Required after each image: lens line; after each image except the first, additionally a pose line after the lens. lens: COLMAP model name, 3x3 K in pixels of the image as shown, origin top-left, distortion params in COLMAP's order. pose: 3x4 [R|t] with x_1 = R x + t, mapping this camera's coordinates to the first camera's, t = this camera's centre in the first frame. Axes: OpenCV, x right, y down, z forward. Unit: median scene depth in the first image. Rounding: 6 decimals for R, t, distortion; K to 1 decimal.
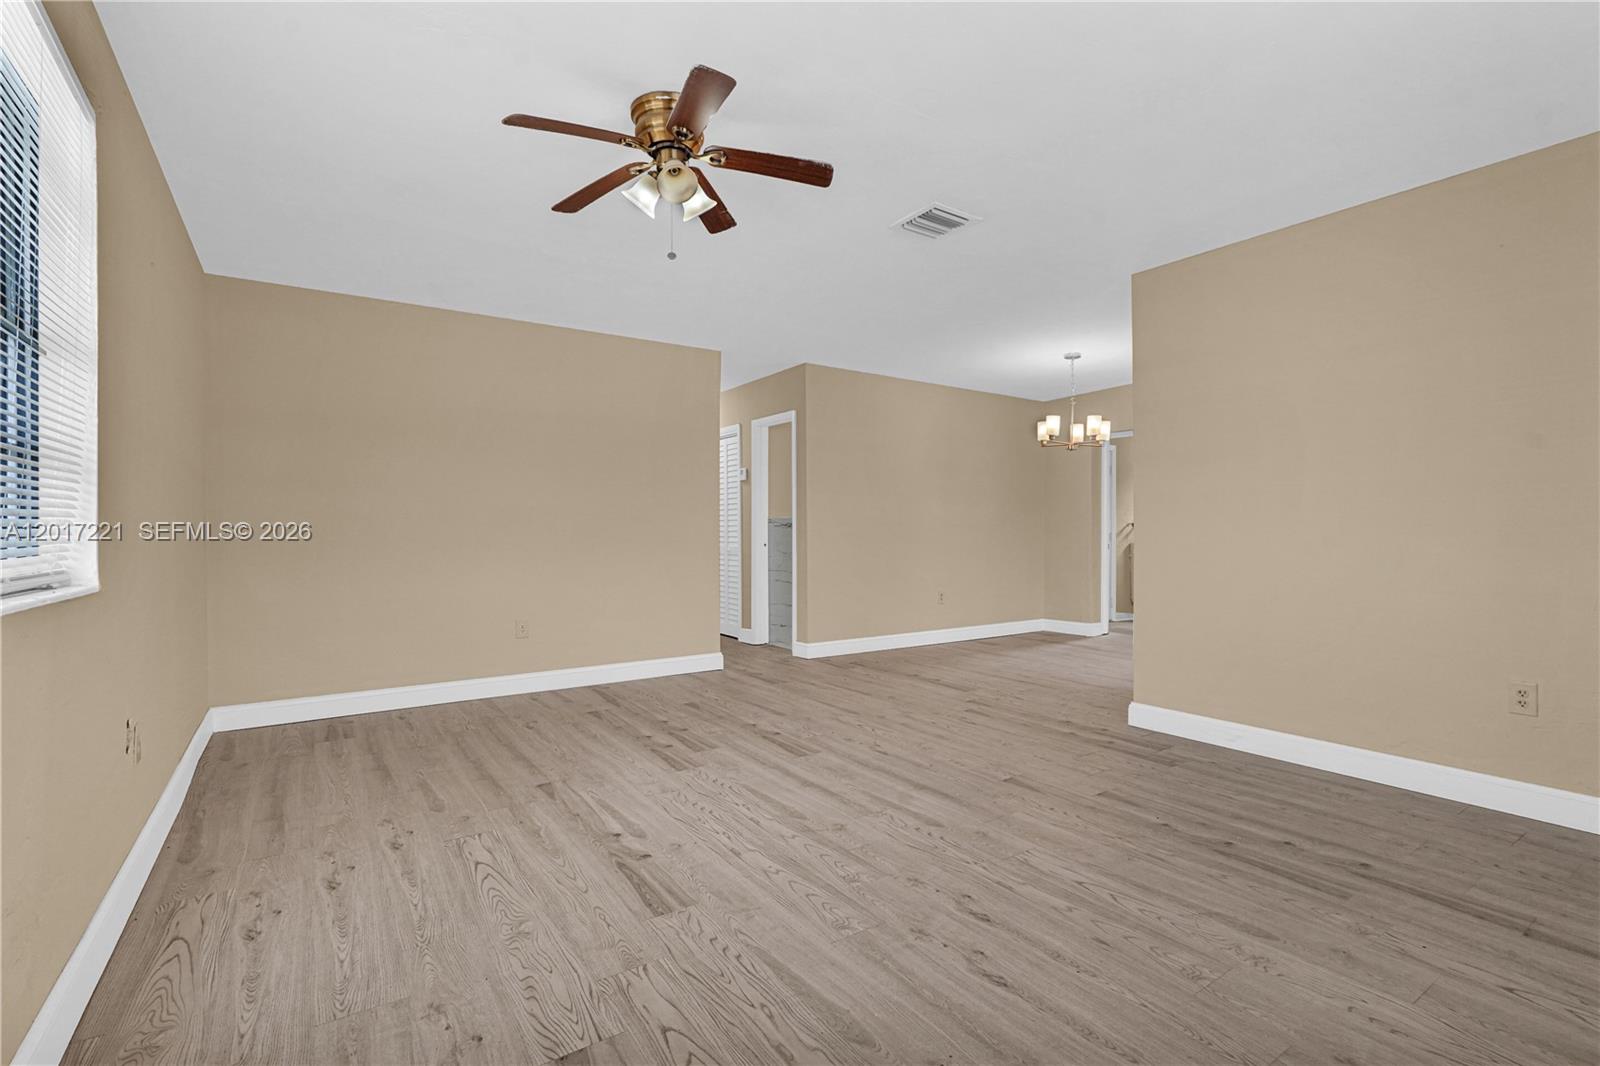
lens RADIAL K [[733.7, 0, 800.0], [0, 733.7, 533.0], [0, 0, 1]] dist [-0.023499, 0.011333]
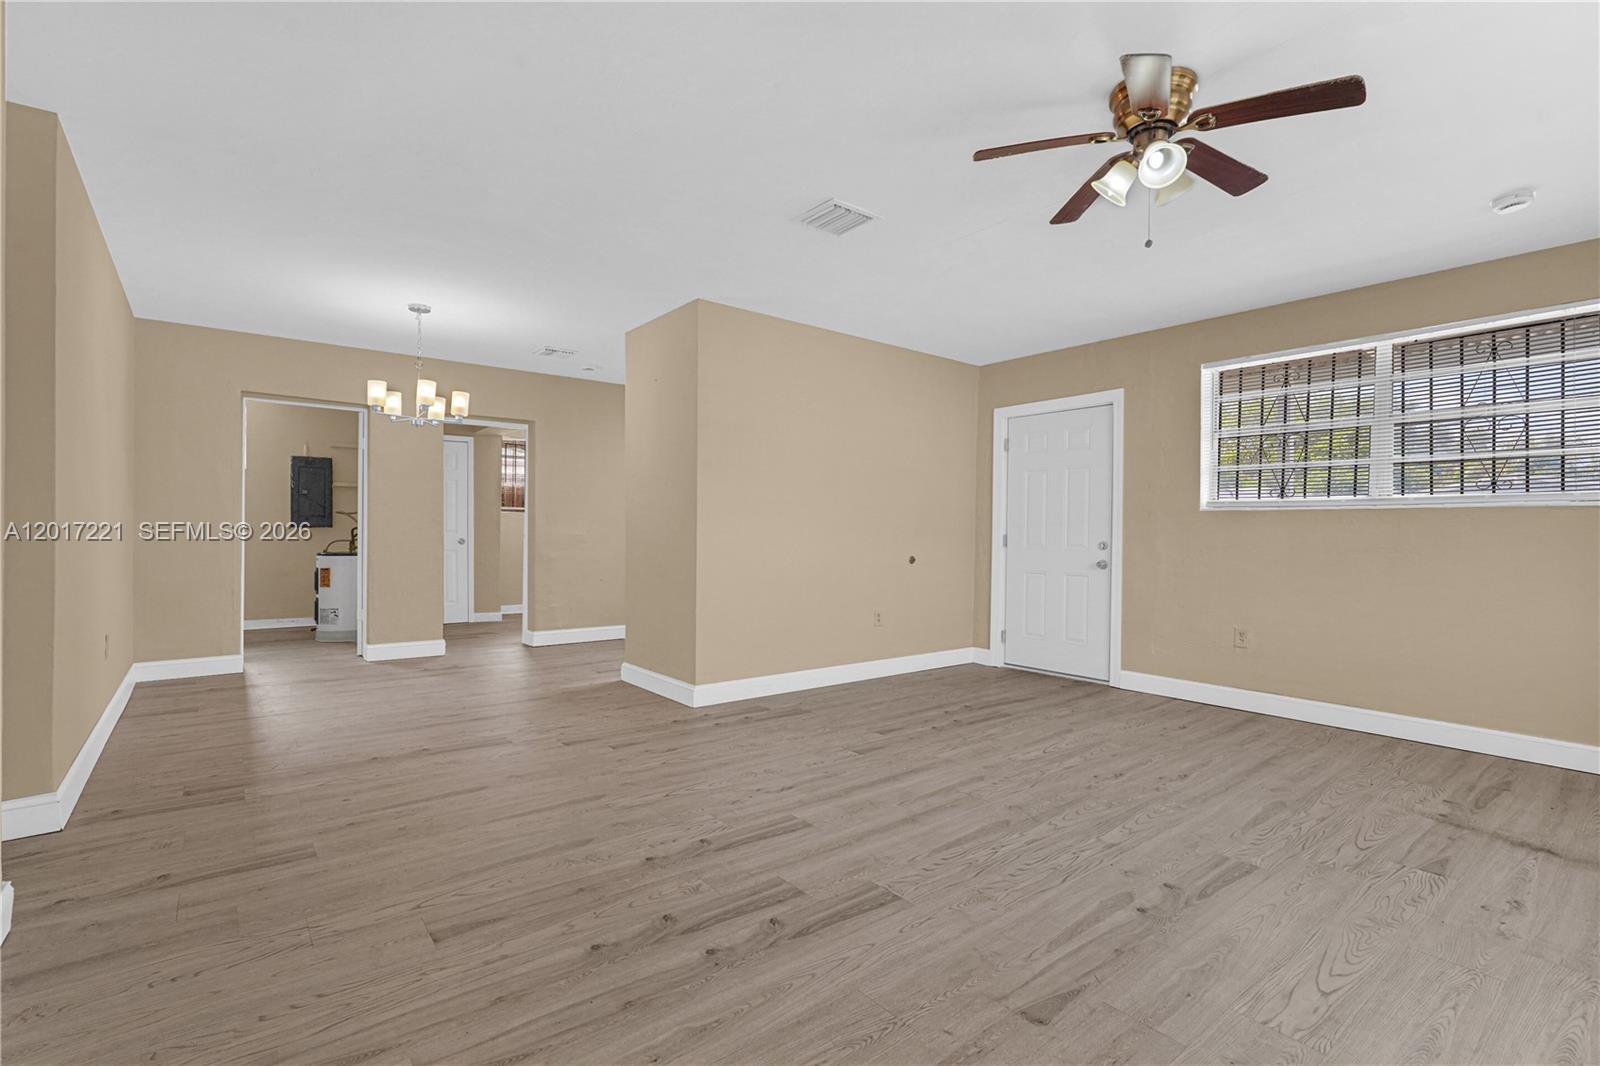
lens RADIAL K [[734.9, 0, 798.9], [0, 734.9, 530.9], [0, 0, 1]] dist [-0.020388, 0.008404]
pose [[-0.081984, 0.001985, 0.996632, -0.877364], [-0.008499, 0.999960, -0.002691, -0.001743], [-0.996597, -0.008691, -0.081964, 1.238776]]
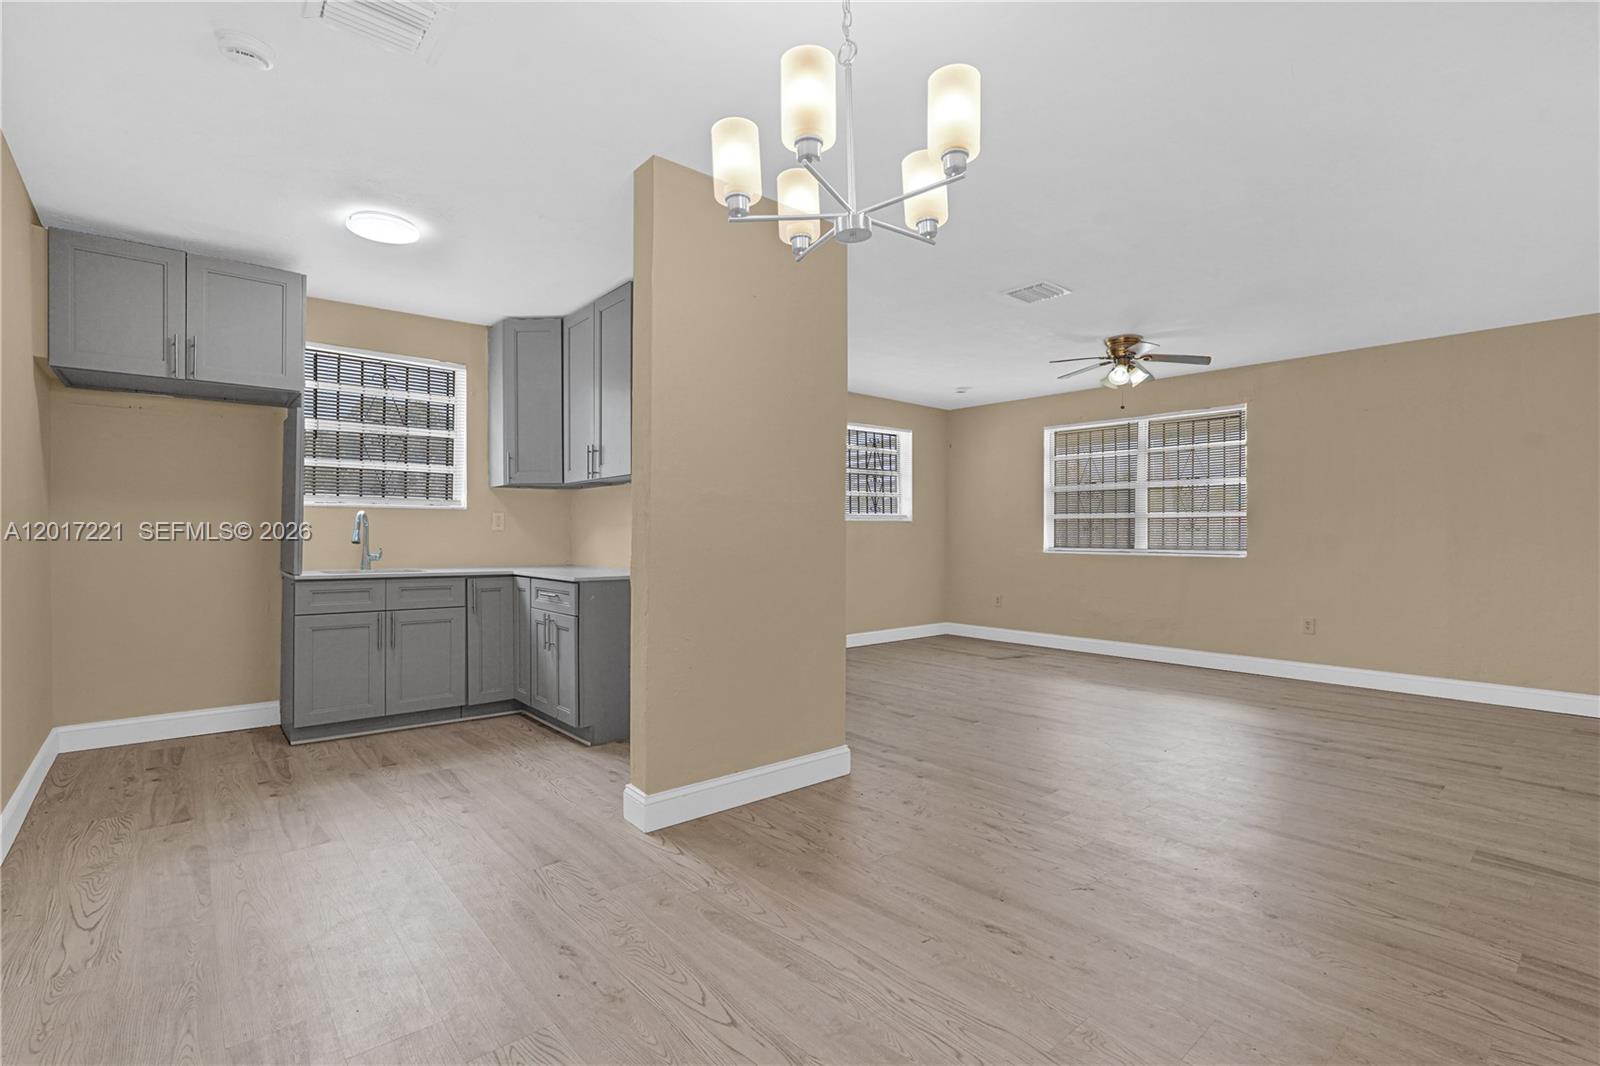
lens RADIAL K [[734.9, 0, 798.9], [0, 734.9, 530.9], [0, 0, 1]] dist [-0.020388, 0.008404]
pose [[-0.993055, -0.001238, -0.117649, 0.805357], [-0.000926, 0.999996, -0.002708, -0.014144], [0.117652, -0.002580, -0.993052, 2.416125]]
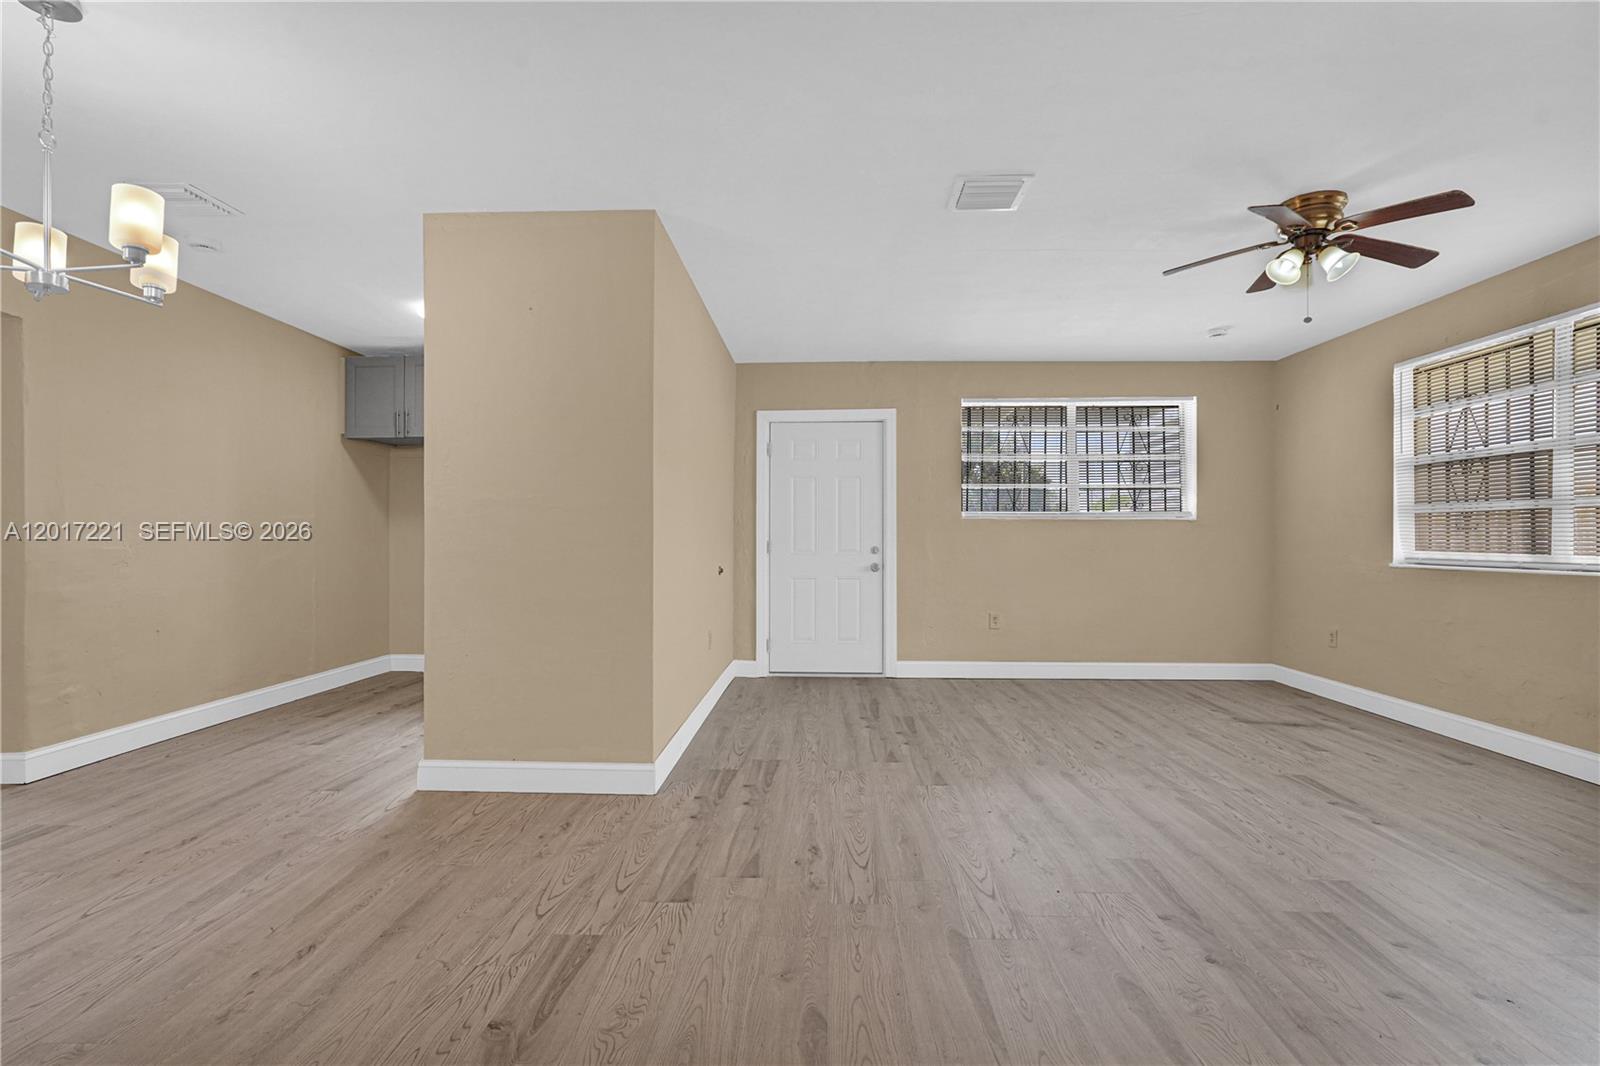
lens RADIAL K [[733.7, 0, 800.0], [0, 733.7, 533.0], [0, 0, 1]] dist [-0.023499, 0.011333]
pose [[-0.809492, 0.004421, 0.587115, -0.163775], [-0.000295, 0.999968, -0.007937, -0.006673], [-0.587131, -0.006599, -0.809465, 2.031200]]
